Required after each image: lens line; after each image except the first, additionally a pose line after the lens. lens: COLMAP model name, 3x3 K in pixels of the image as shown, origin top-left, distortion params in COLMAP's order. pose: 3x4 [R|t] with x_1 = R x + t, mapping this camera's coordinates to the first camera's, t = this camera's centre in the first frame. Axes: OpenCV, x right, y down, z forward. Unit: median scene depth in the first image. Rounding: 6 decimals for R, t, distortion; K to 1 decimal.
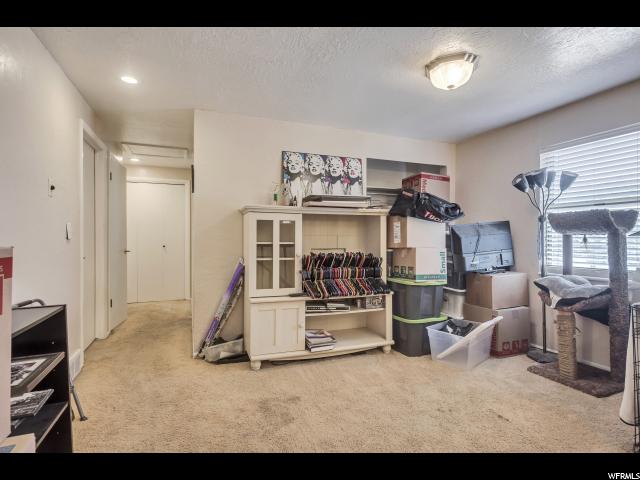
lens RADIAL K [[327.4, 0, 316.8], [0, 327.4, 237.1], [0, 0, 1]] dist [0.003348, -0.004146]
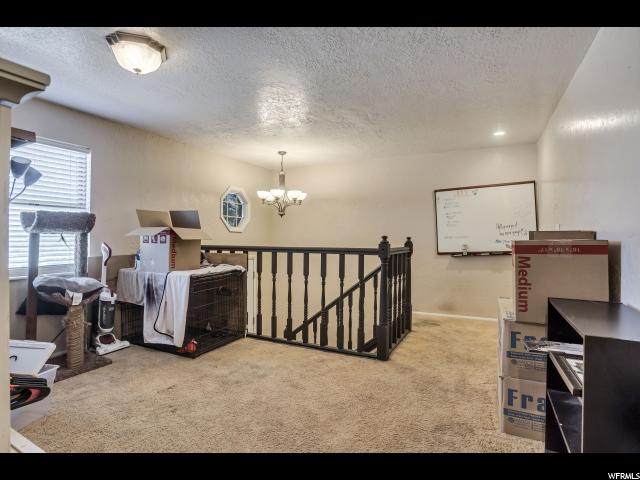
lens RADIAL K [[327.4, 0, 317.8], [0, 327.4, 236.7], [0, 0, 1]] dist [0.003348, -0.004146]
pose [[-0.650727, -0.007086, 0.759278, -0.507679], [-0.005037, 0.999975, 0.005015, -0.007207], [-0.759295, -0.000561, -0.650747, 1.006975]]
